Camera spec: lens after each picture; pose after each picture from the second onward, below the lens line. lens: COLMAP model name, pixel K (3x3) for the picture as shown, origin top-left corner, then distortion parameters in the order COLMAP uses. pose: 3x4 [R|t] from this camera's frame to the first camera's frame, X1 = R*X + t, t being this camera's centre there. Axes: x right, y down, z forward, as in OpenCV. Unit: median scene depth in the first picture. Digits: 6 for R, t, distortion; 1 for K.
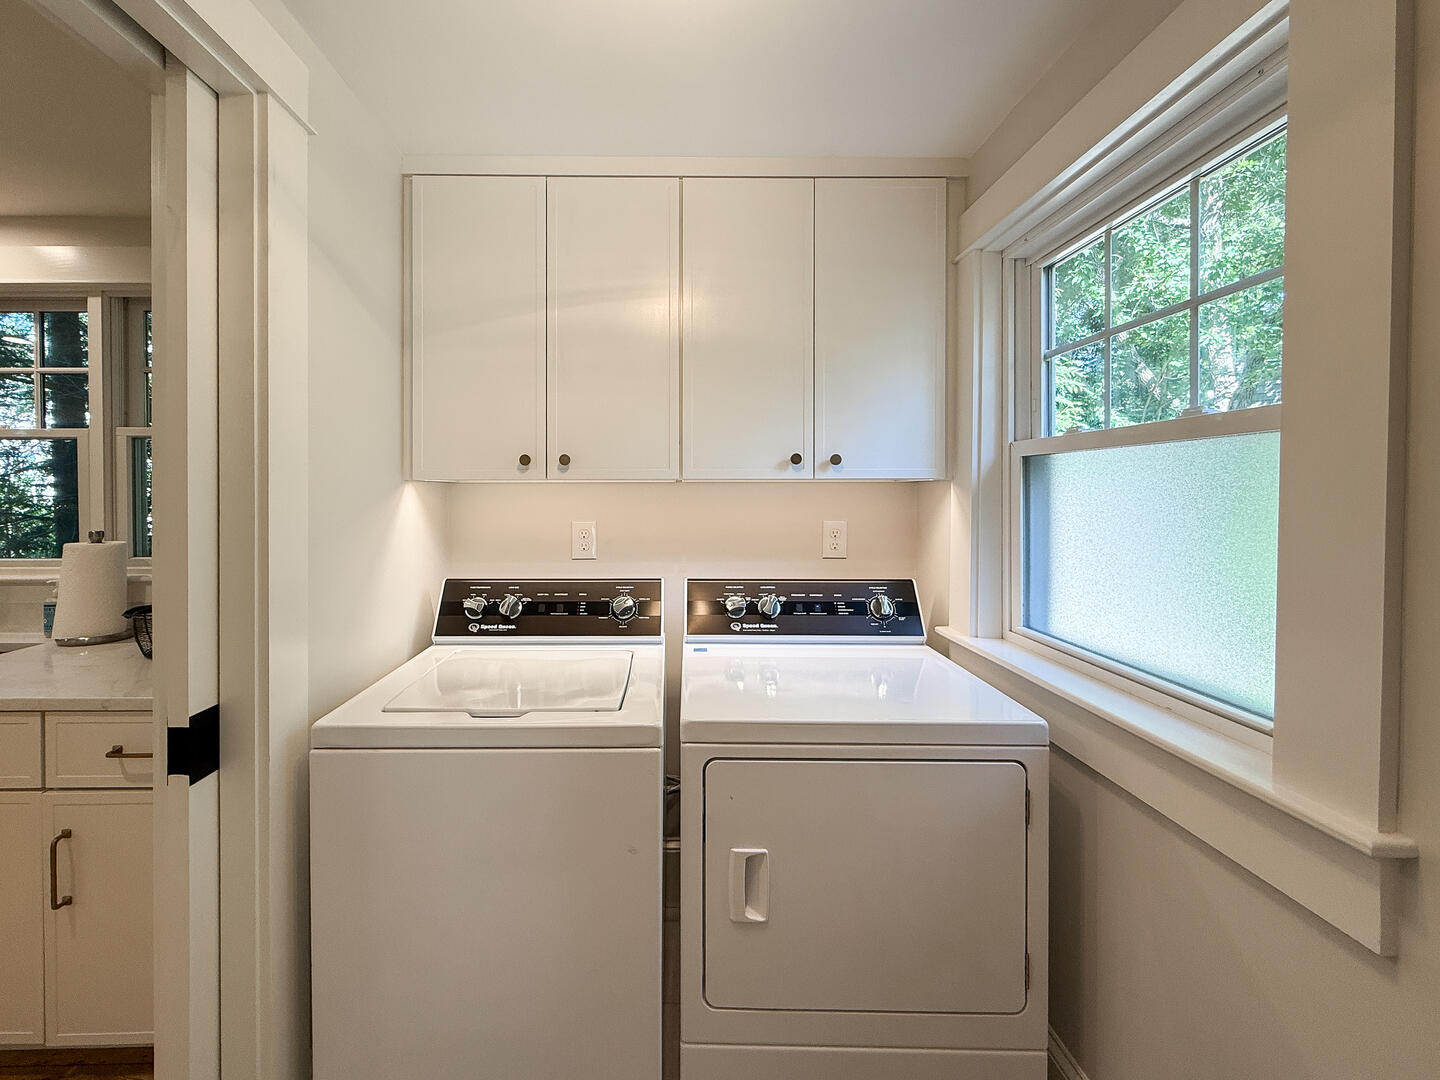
lens RADIAL K [[601.8, 0, 733.2], [0, 601.8, 501.1], [0, 0, 1]] dist [-0.000743, 0.000024]
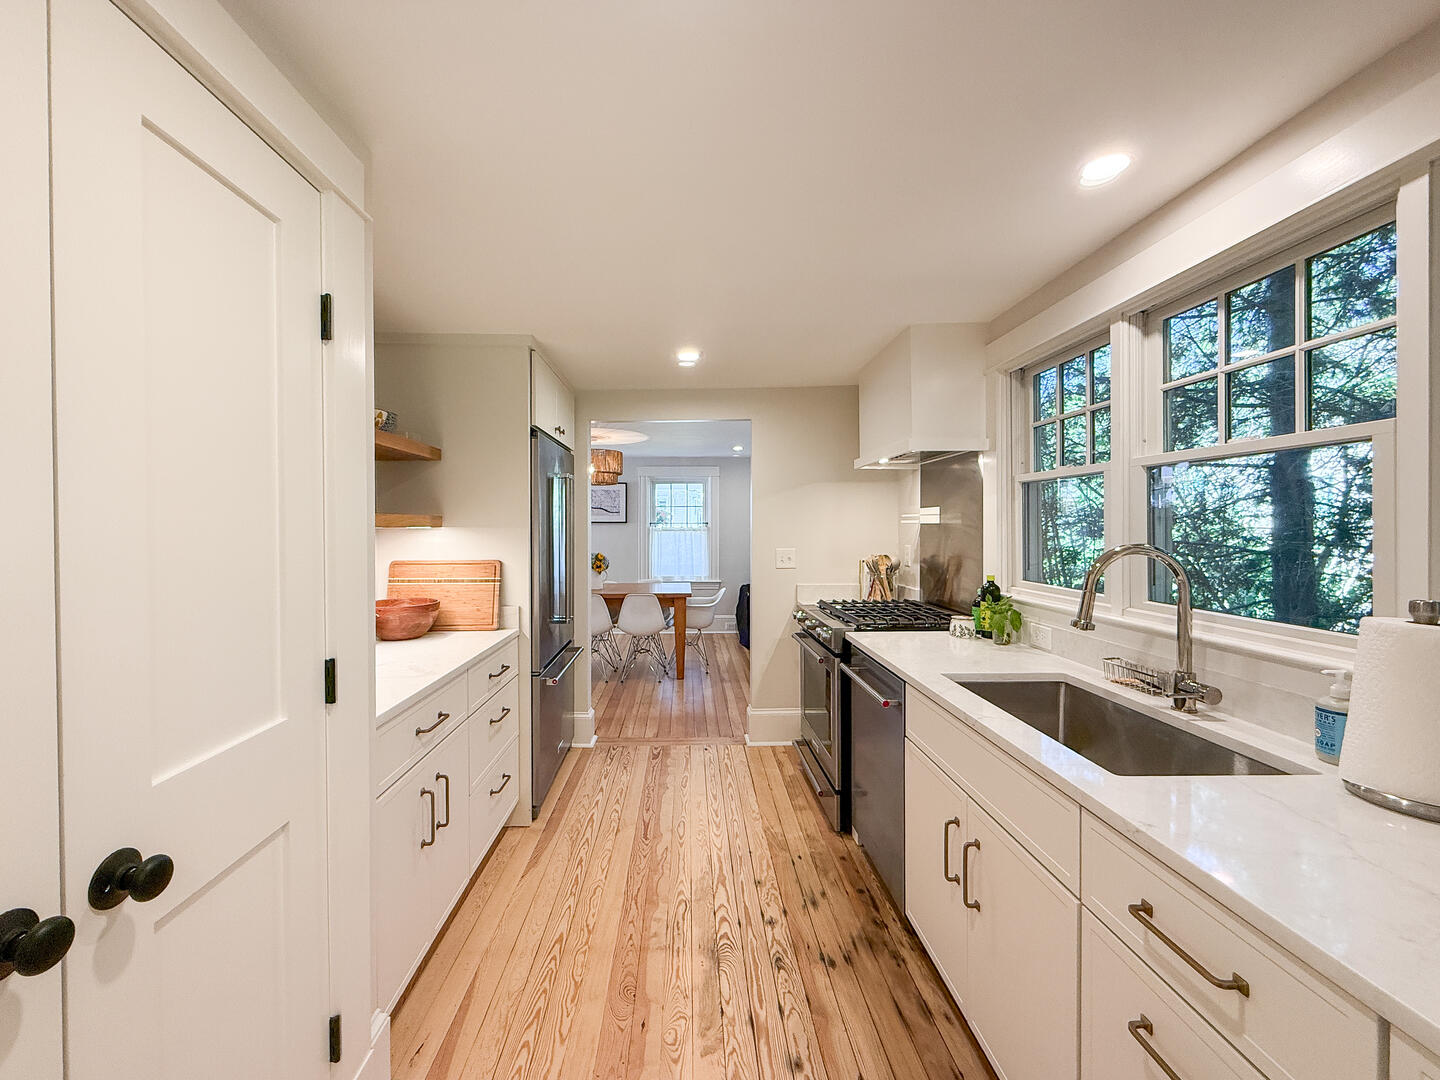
lens RADIAL K [[574.6, 0, 720.0], [0, 574.6, 540.0], [0, 0, 1]] dist [-0.000342, 0.000180]
pose [[-0.006851, 0.024367, -0.999680, -0.287497], [-0.005676, 0.999686, 0.024406, -0.006715], [0.999960, 0.005841, -0.006710, 0.199304]]
